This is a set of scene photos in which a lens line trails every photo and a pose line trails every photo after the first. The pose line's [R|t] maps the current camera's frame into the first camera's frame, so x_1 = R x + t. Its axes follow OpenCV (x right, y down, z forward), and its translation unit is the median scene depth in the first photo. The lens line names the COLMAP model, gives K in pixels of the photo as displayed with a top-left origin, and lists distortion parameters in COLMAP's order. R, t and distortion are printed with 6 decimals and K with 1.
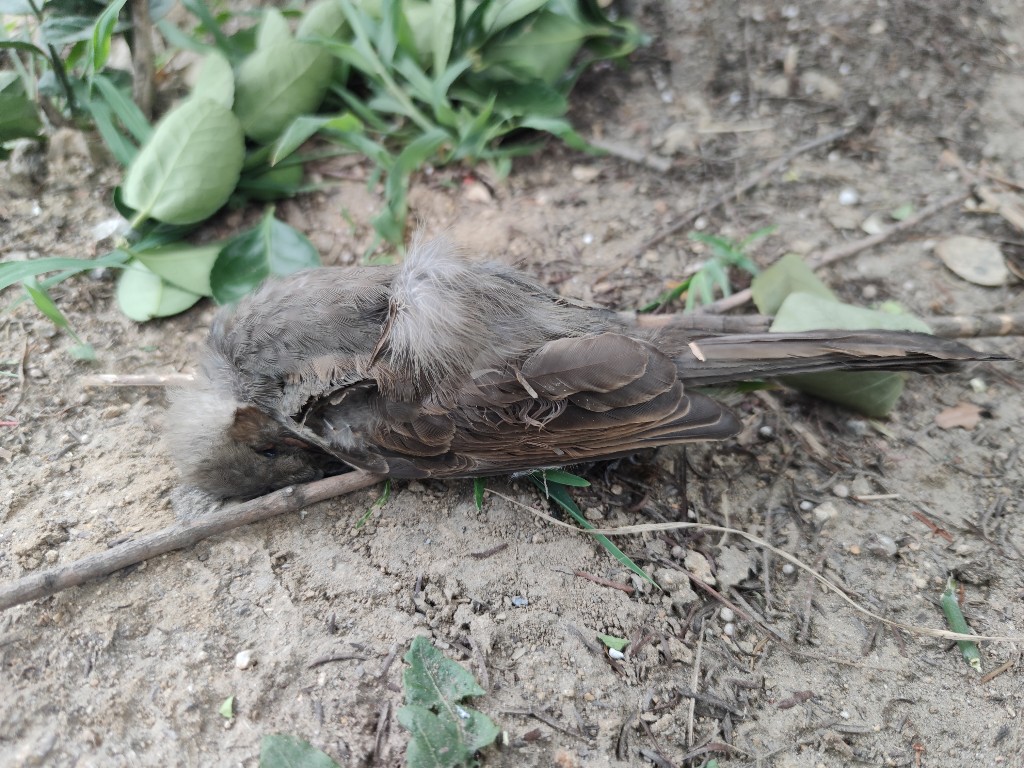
lens RADIAL K [[713.4, 0, 508.1], [0, 713.4, 381.3], [0, 0, 1]] dist [0.025413, -0.018736]
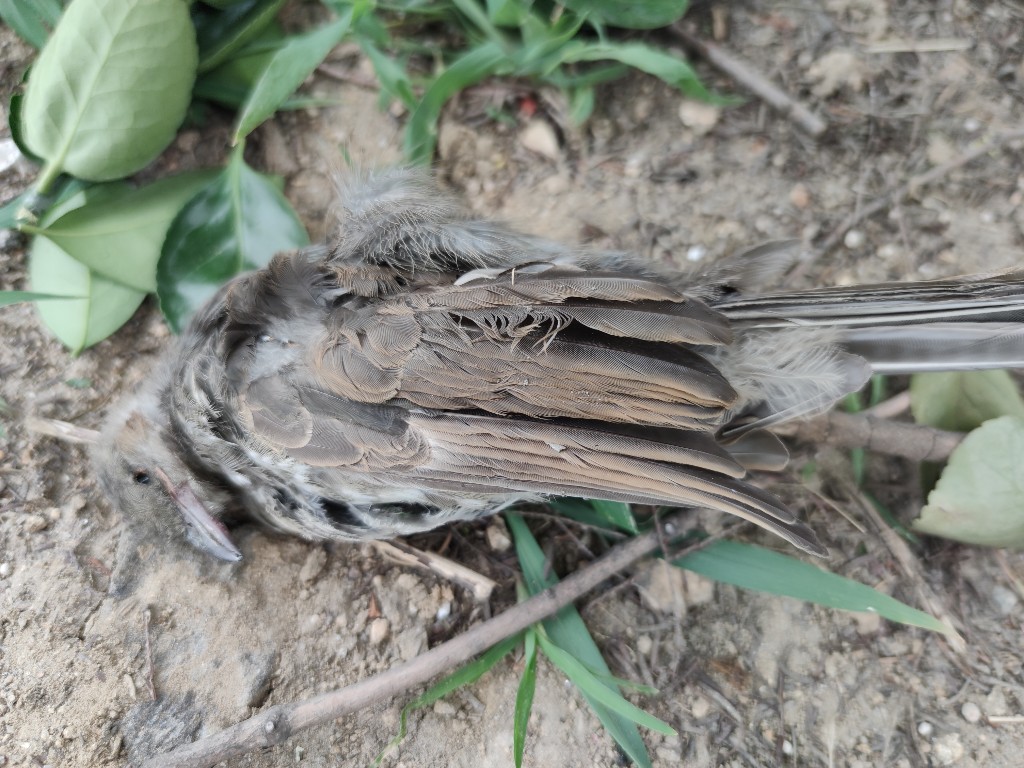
lens RADIAL K [[773.9, 0, 522.8], [0, 773.9, 386.0], [0, 0, 1]] dist [-0.032233, 0.005159]
pose [[0.995896, 0.083339, 0.035288, -0.071564], [-0.090423, 0.932491, 0.349690, -0.325374], [-0.003763, -0.351446, 0.936201, 0.243680]]
